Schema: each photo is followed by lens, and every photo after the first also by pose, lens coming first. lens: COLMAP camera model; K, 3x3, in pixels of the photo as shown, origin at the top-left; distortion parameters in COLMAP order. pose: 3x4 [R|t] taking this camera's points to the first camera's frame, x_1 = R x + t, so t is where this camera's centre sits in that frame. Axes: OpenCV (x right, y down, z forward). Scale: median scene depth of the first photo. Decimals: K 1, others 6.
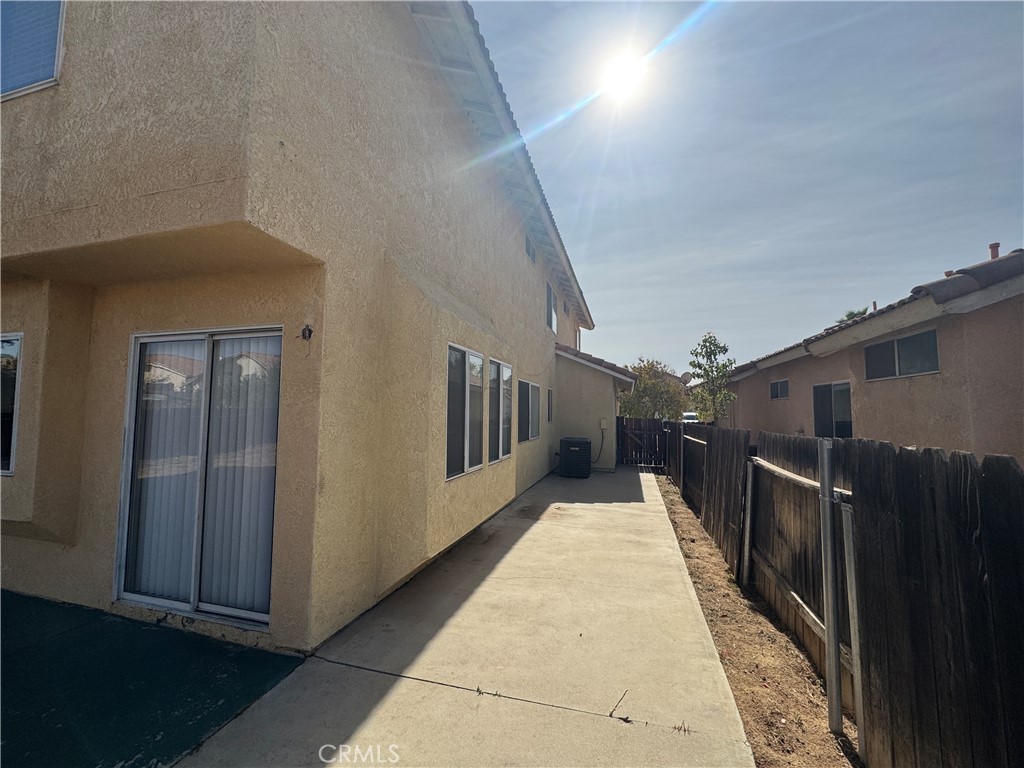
lens RADIAL K [[409.6, 0, 514.1], [0, 409.6, 385.1], [0, 0, 1]] dist [-0.003720, 0.001037]
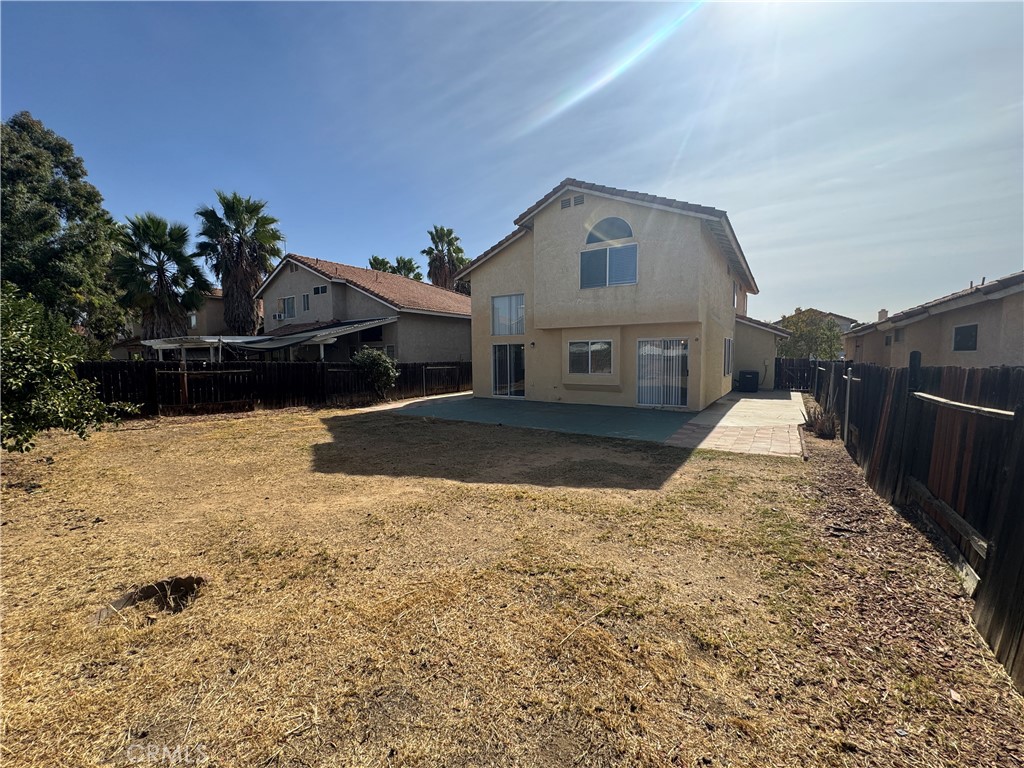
lens RADIAL K [[409.6, 0, 509.0], [0, 409.6, 382.6], [0, 0, 1]] dist [-0.003720, 0.001037]
pose [[0.949024, 0.004891, -0.315165, -0.264101], [0.036563, 0.991422, 0.125482, -0.074704], [0.313075, -0.130609, 0.940705, -0.948371]]
